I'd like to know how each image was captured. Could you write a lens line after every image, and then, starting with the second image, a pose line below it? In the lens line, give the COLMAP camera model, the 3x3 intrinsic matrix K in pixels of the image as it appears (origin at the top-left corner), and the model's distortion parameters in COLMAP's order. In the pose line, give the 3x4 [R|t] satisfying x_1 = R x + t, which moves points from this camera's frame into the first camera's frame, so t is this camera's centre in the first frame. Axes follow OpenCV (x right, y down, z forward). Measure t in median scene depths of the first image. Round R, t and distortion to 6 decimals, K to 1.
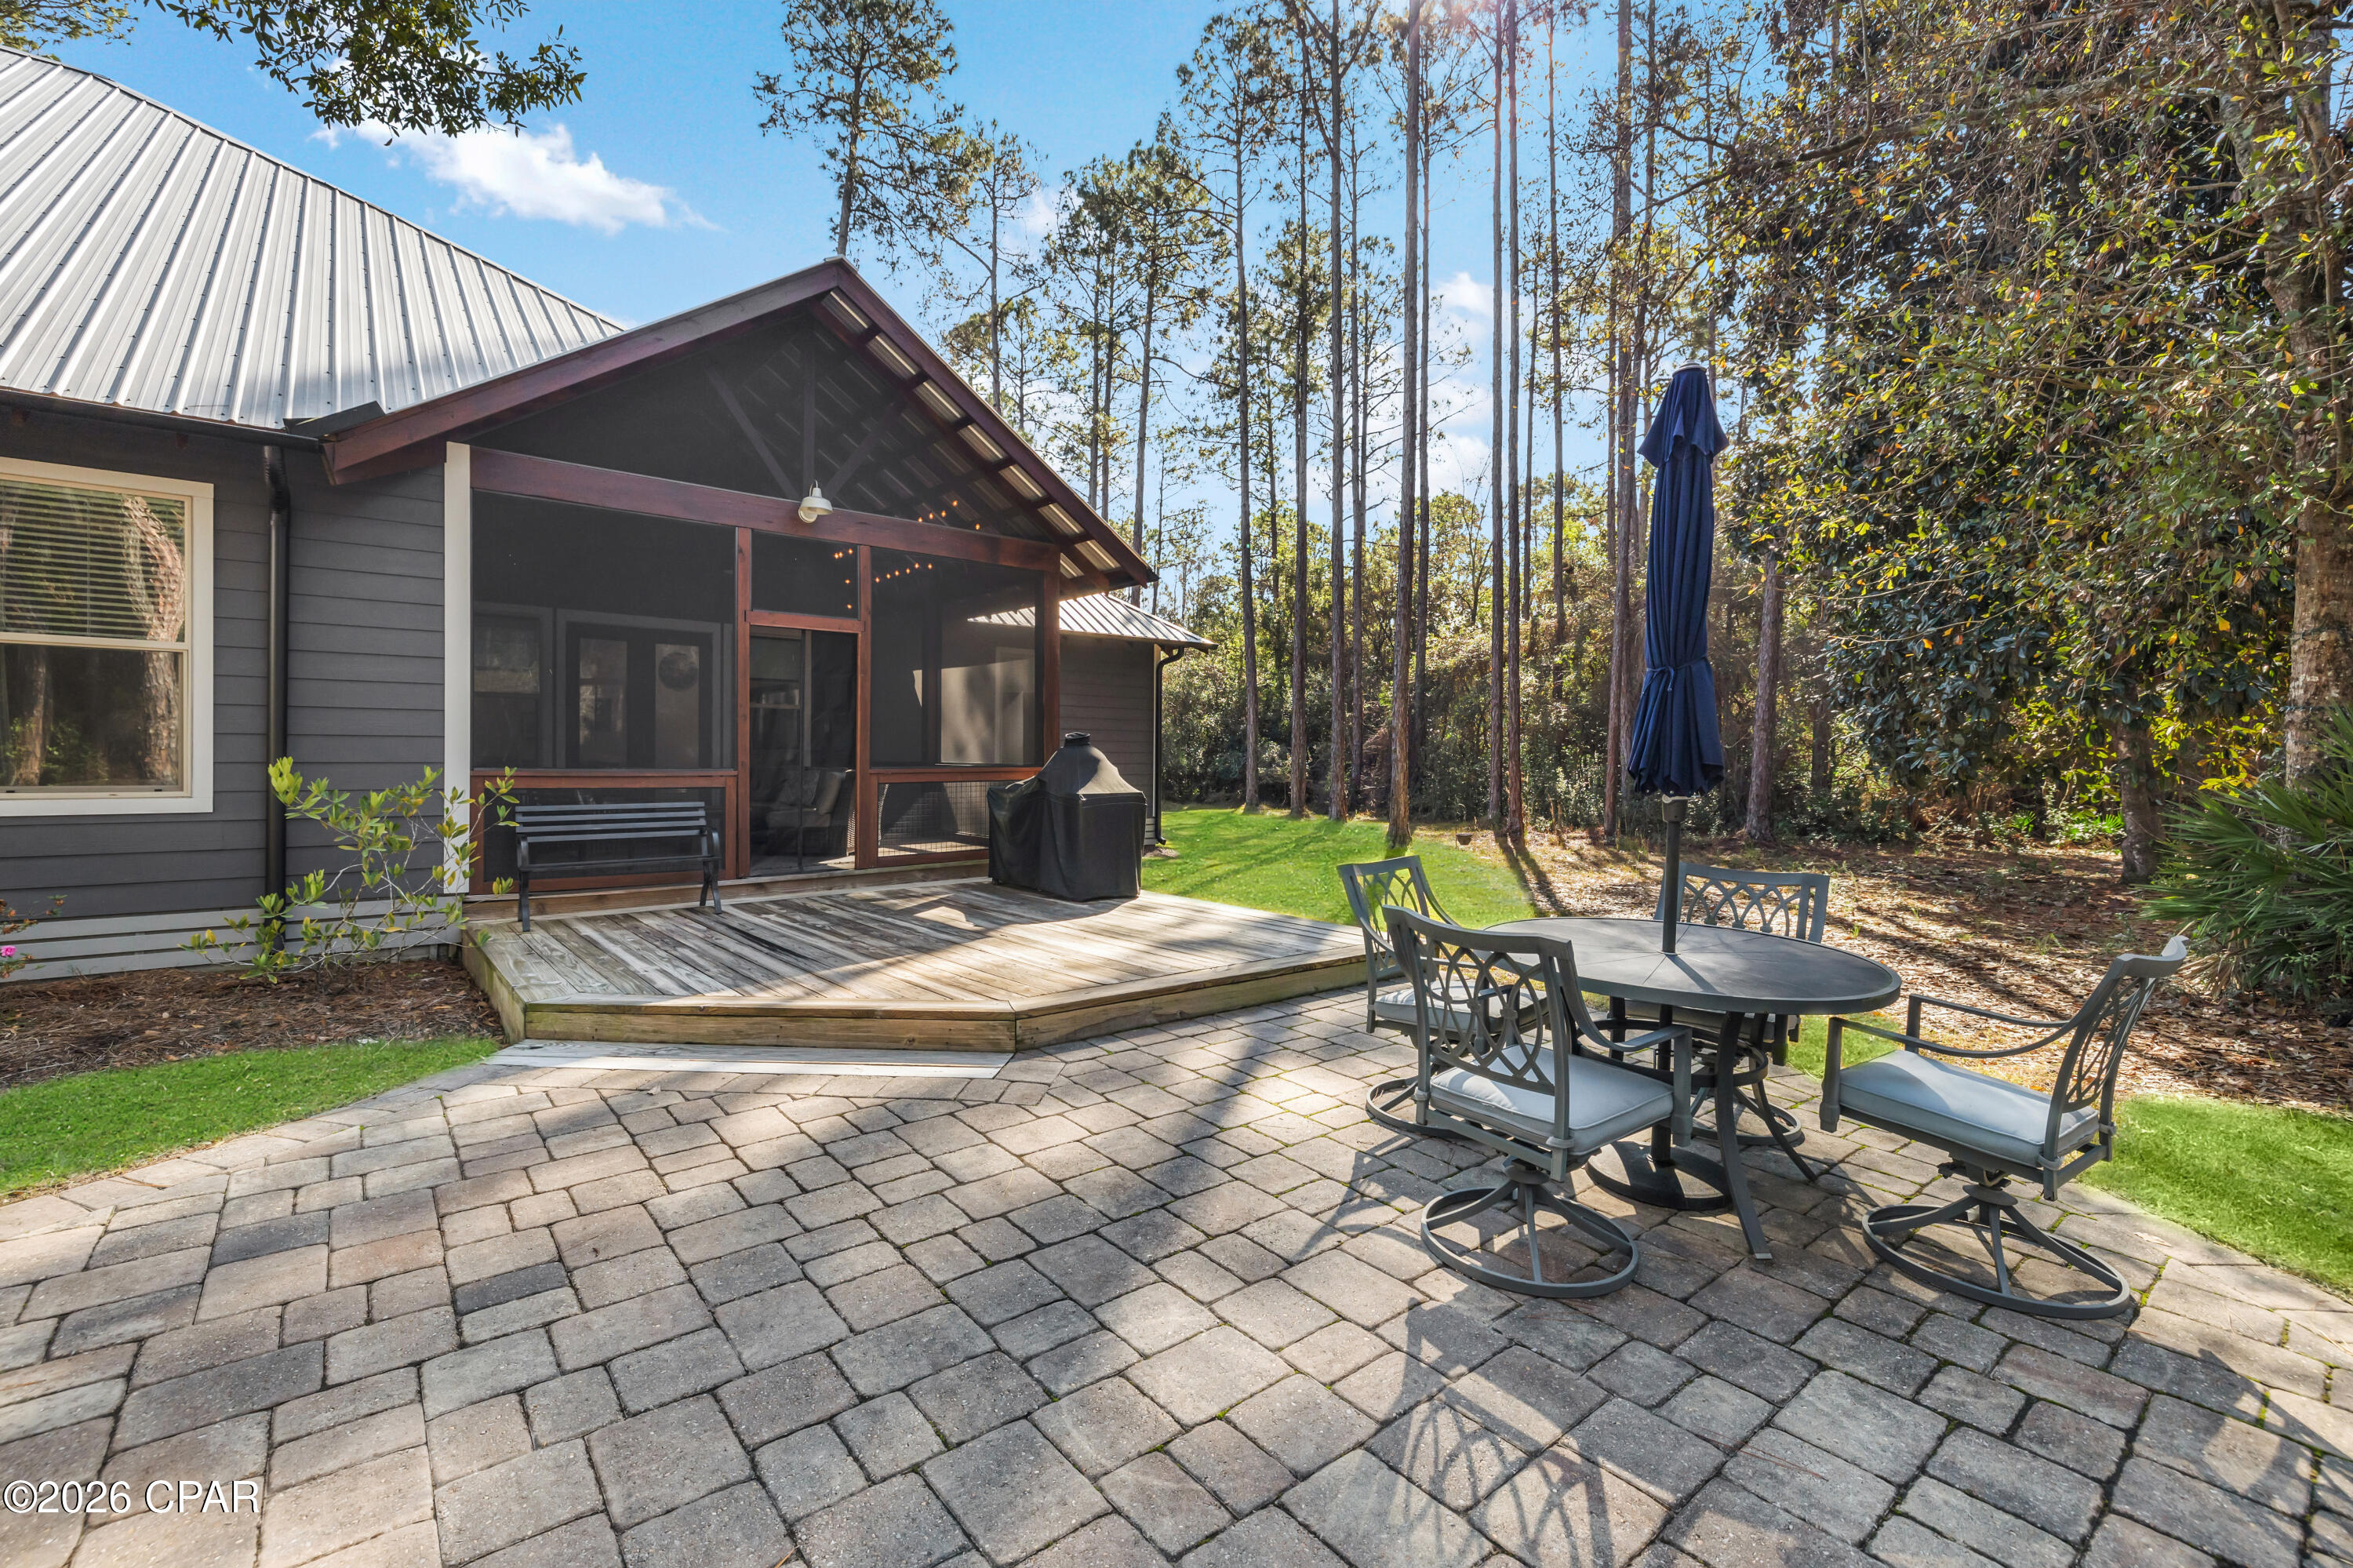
lens RADIAL K [[1008.5, 0, 1188.2], [0, 1008.5, 782.1], [0, 0, 1]] dist [-0.000779, -0.000624]
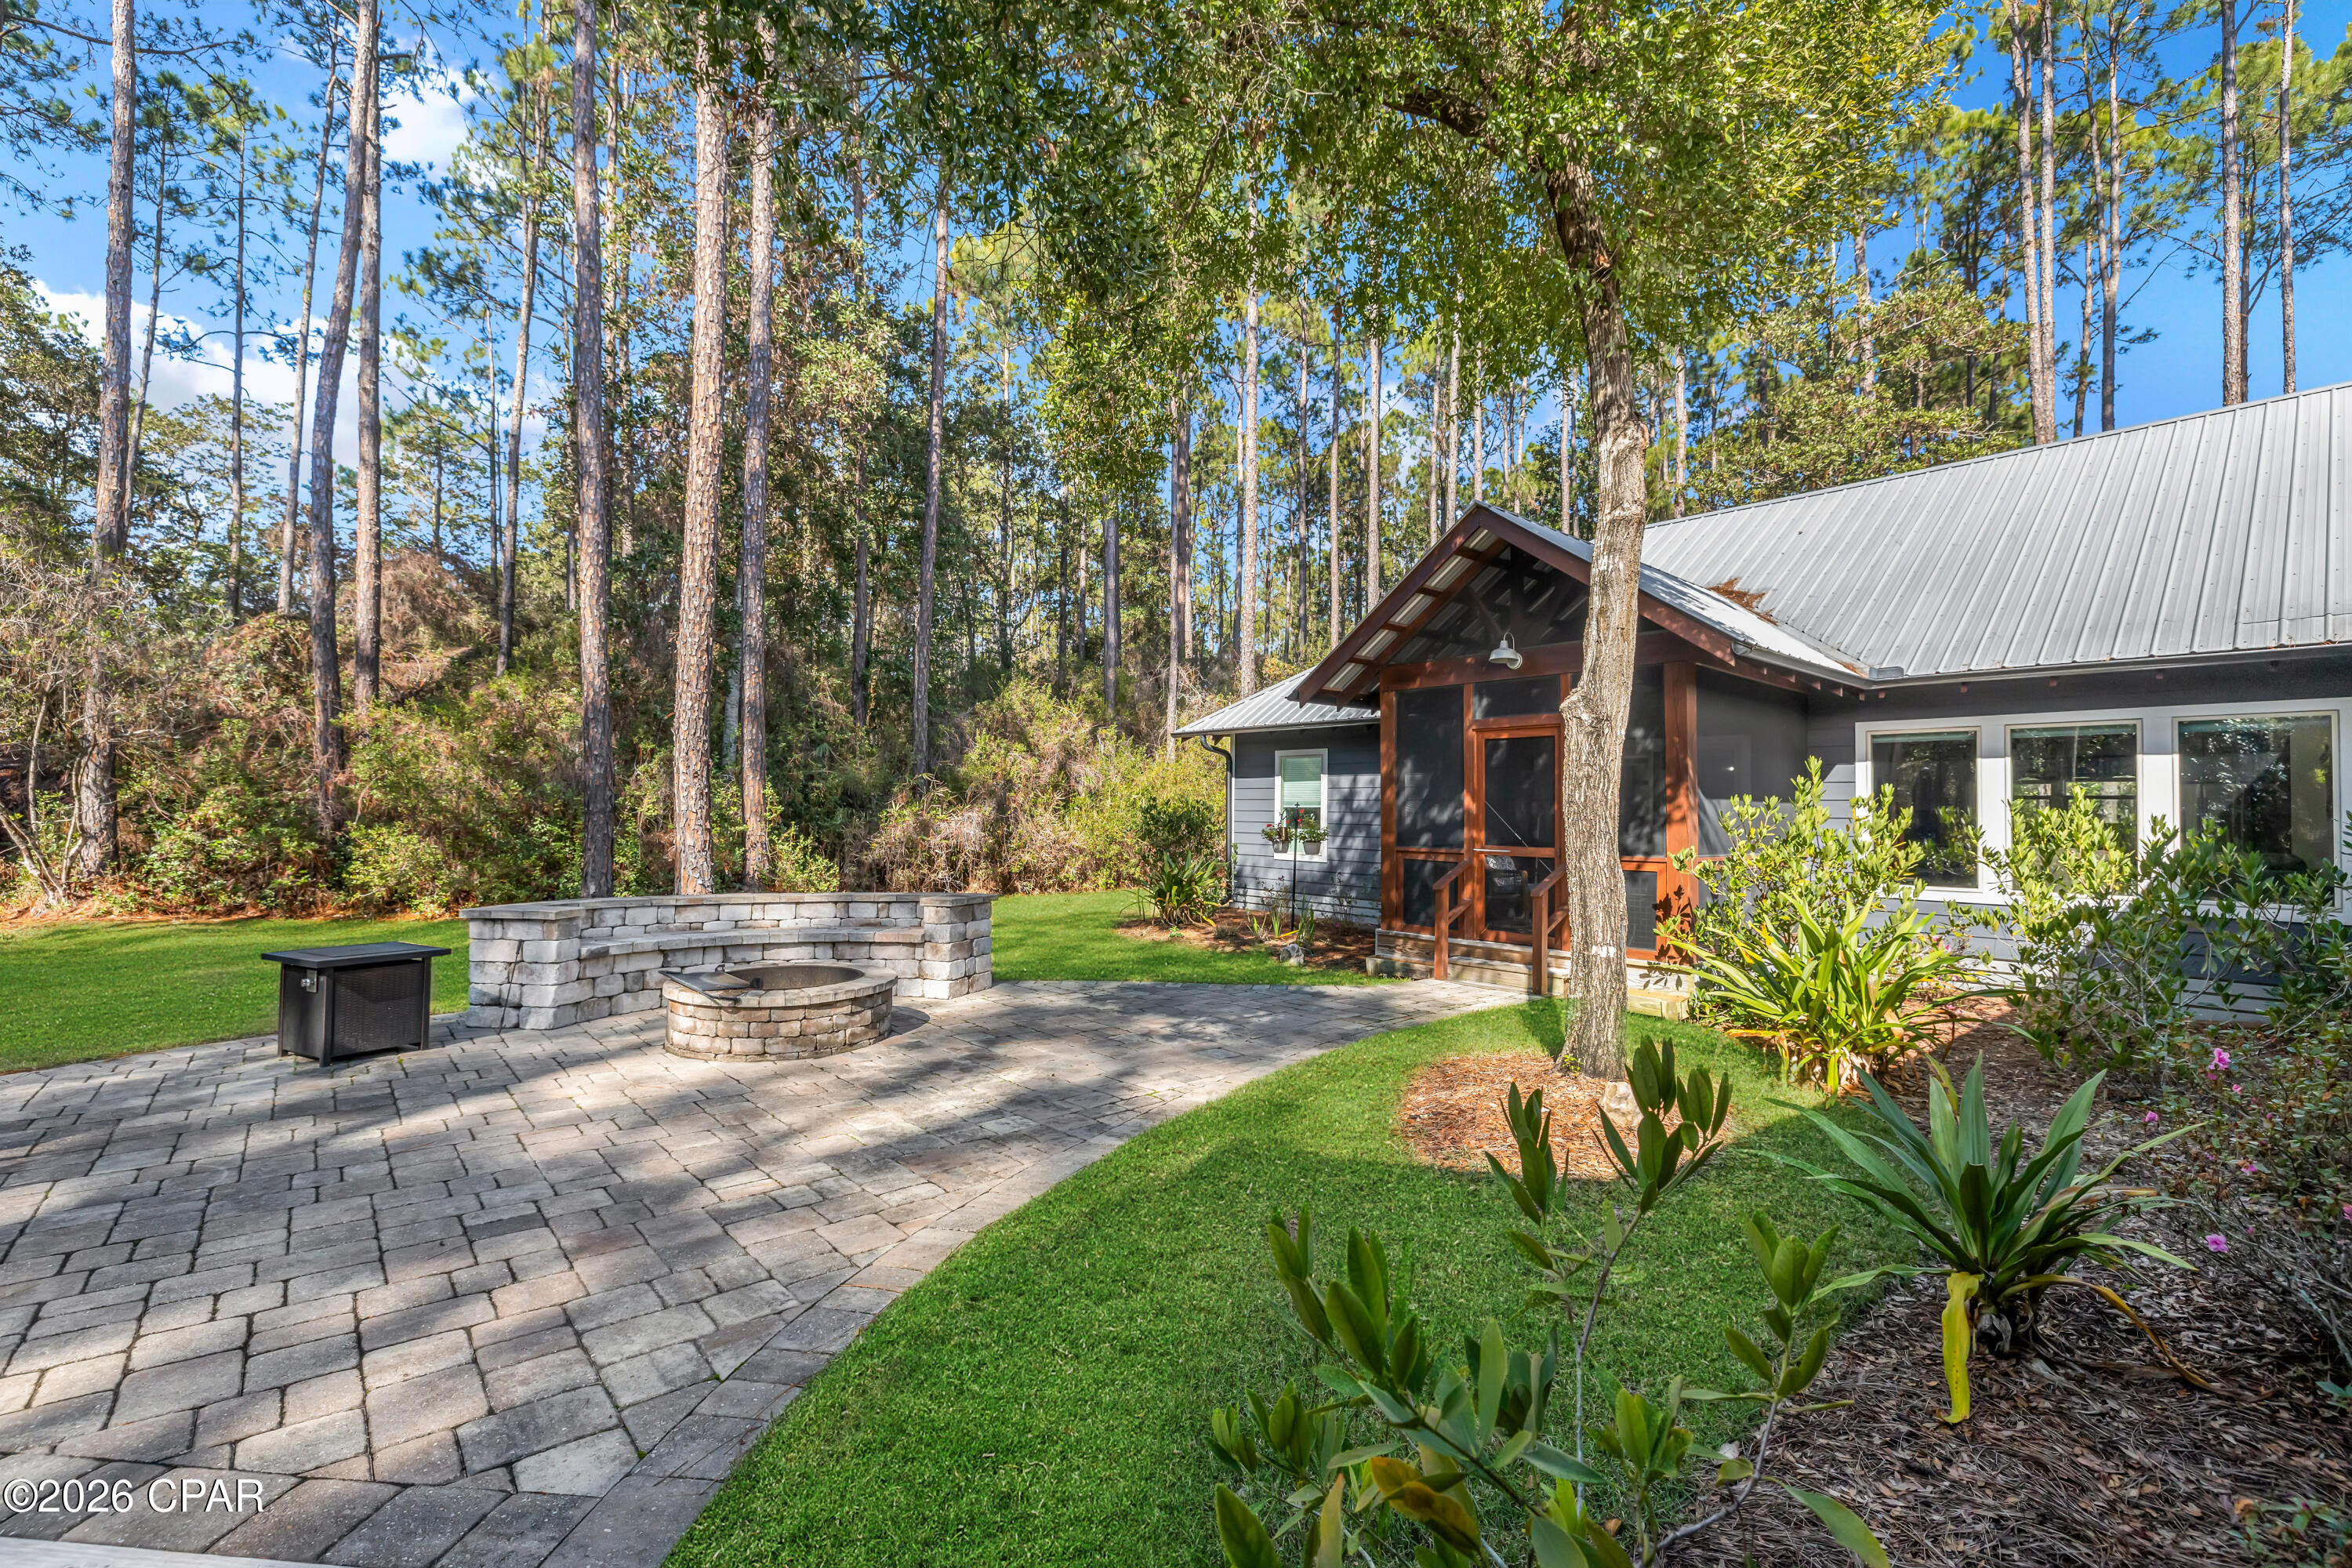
lens RADIAL K [[1008.0, 0, 1154.0], [0, 1008.0, 778.6], [0, 0, 1]] dist [-0.000779, -0.000624]
pose [[-0.999636, -0.026686, -0.004011, -0.568714], [-0.026653, 0.999612, -0.008087, -0.053169], [0.004225, -0.007977, -0.999959, 0.884743]]
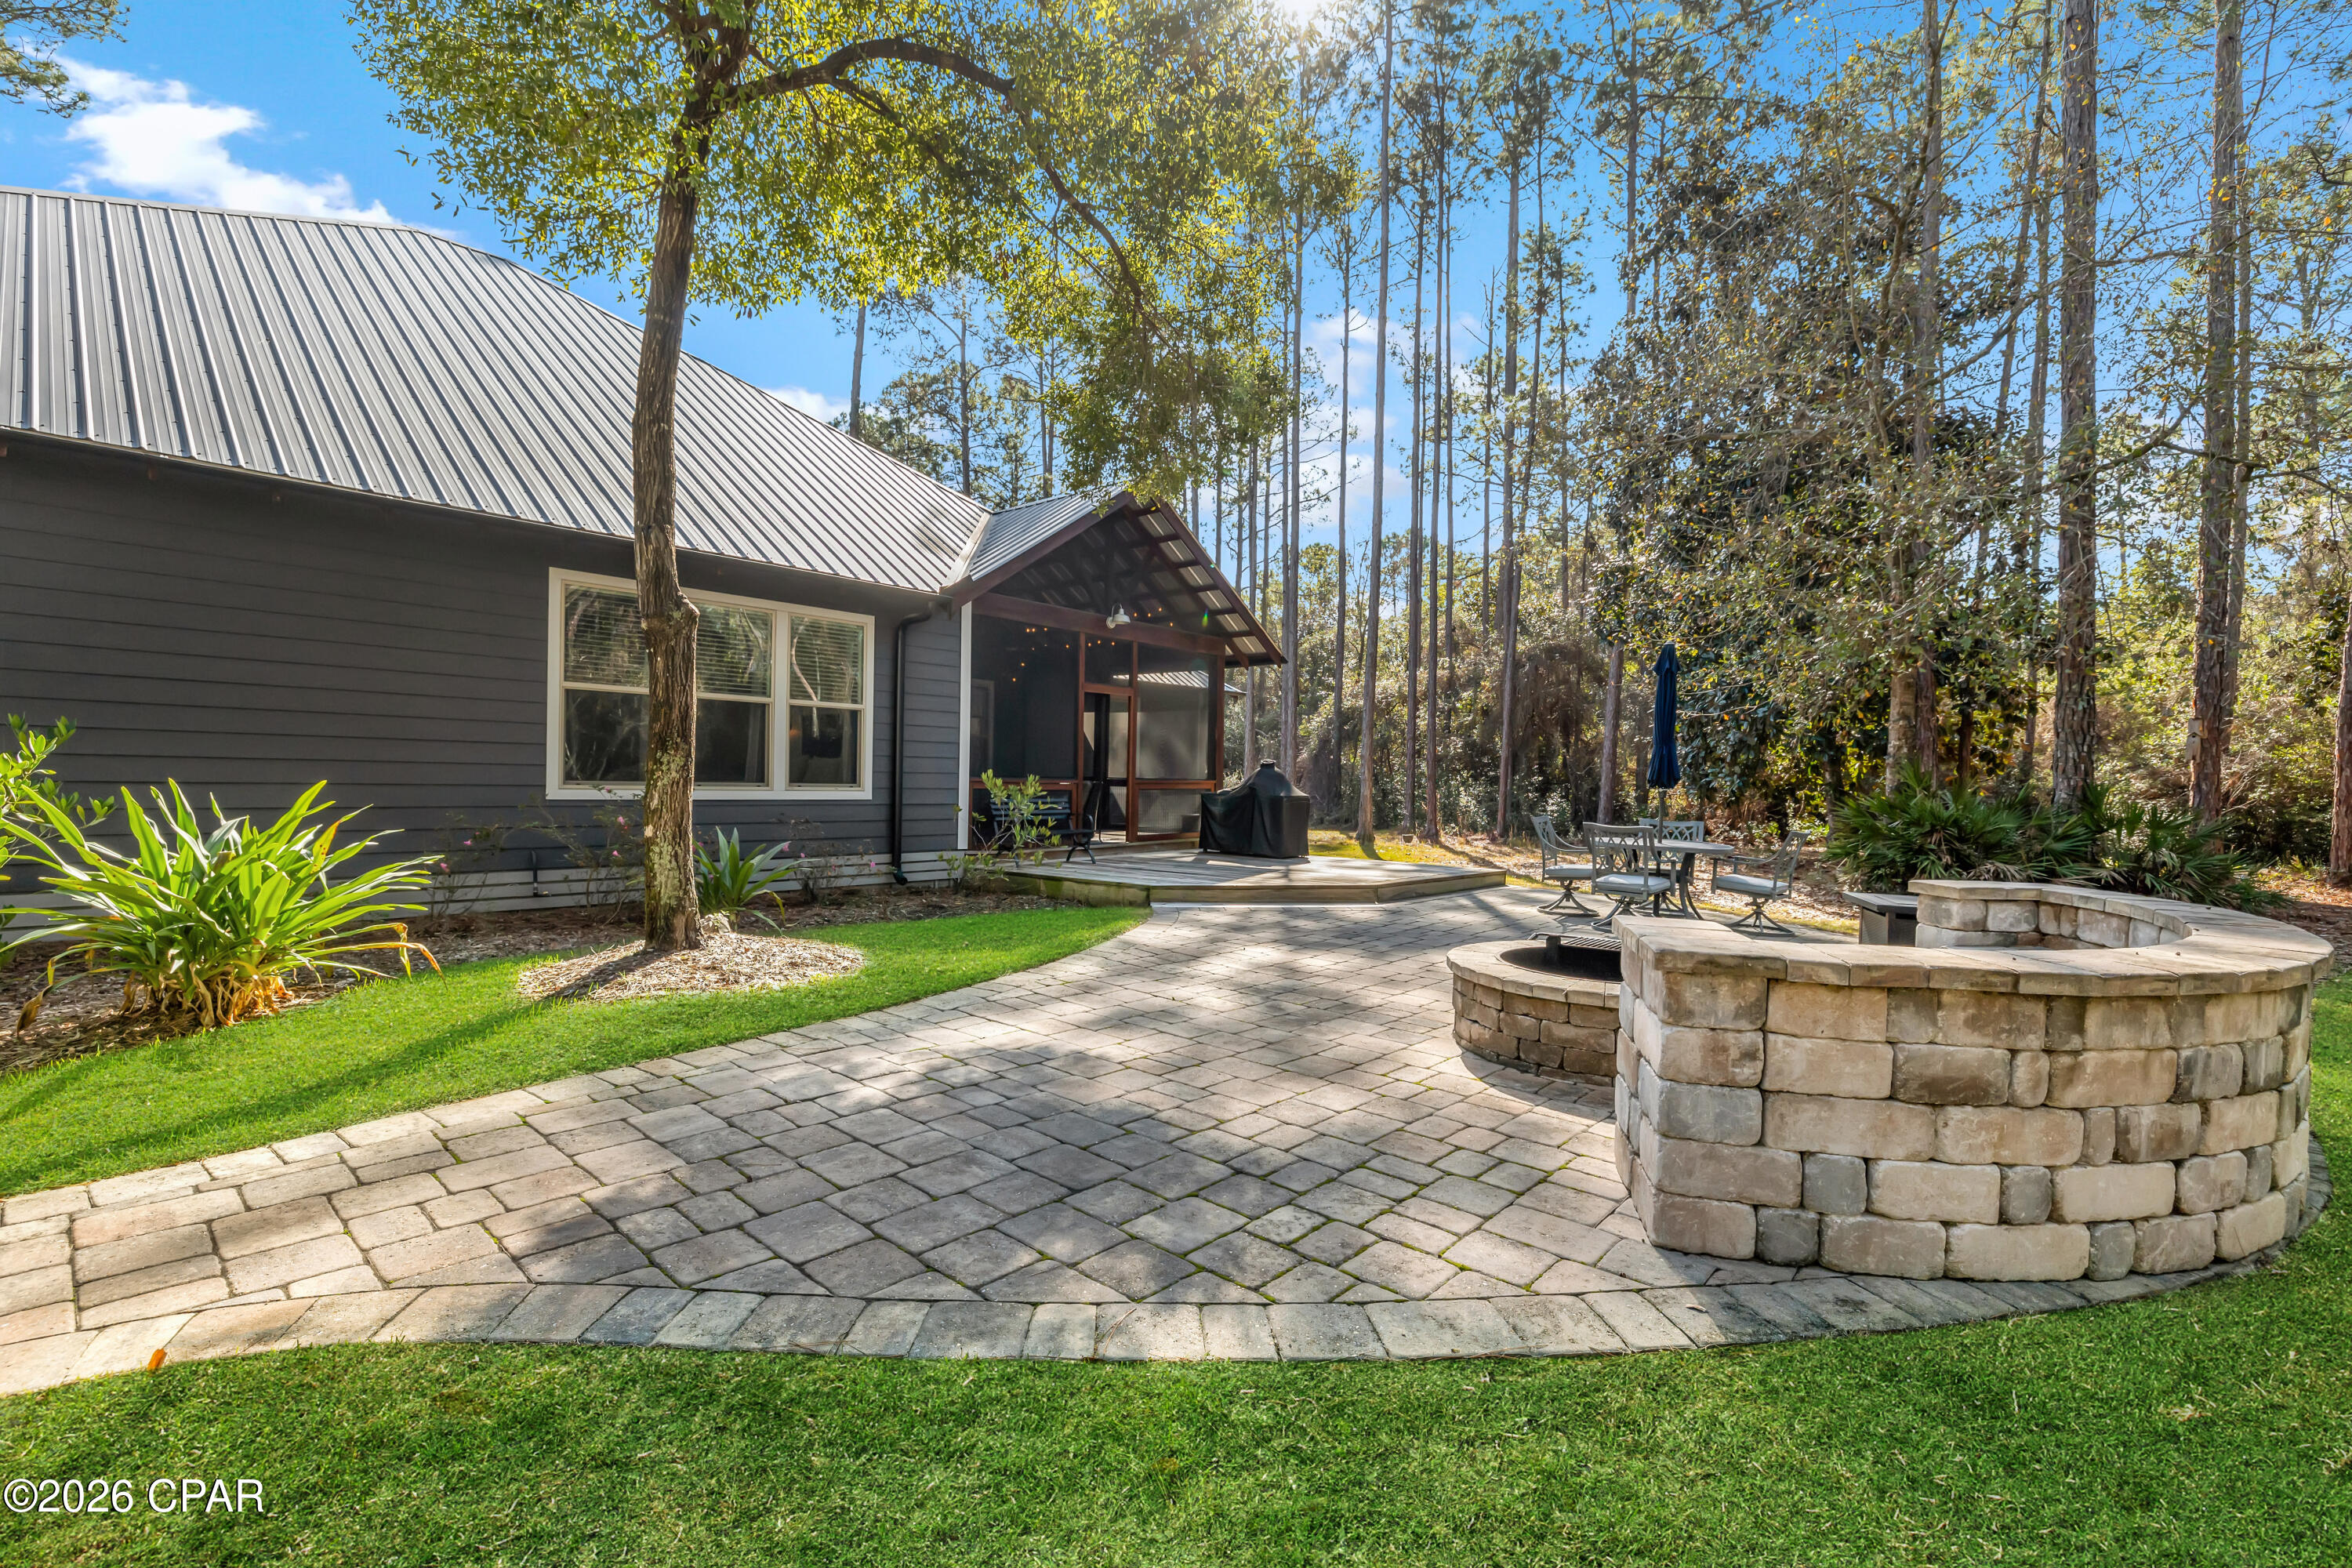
lens RADIAL K [[1008.0, 0, 1208.2], [0, 1008.0, 801.9], [0, 0, 1]] dist [-0.000779, -0.000624]
pose [[0.984054, 0.006497, 0.177752, -0.617372], [-0.006280, 0.999979, -0.001786, 0.030169], [-0.177760, 0.000641, 0.984074, -0.757775]]
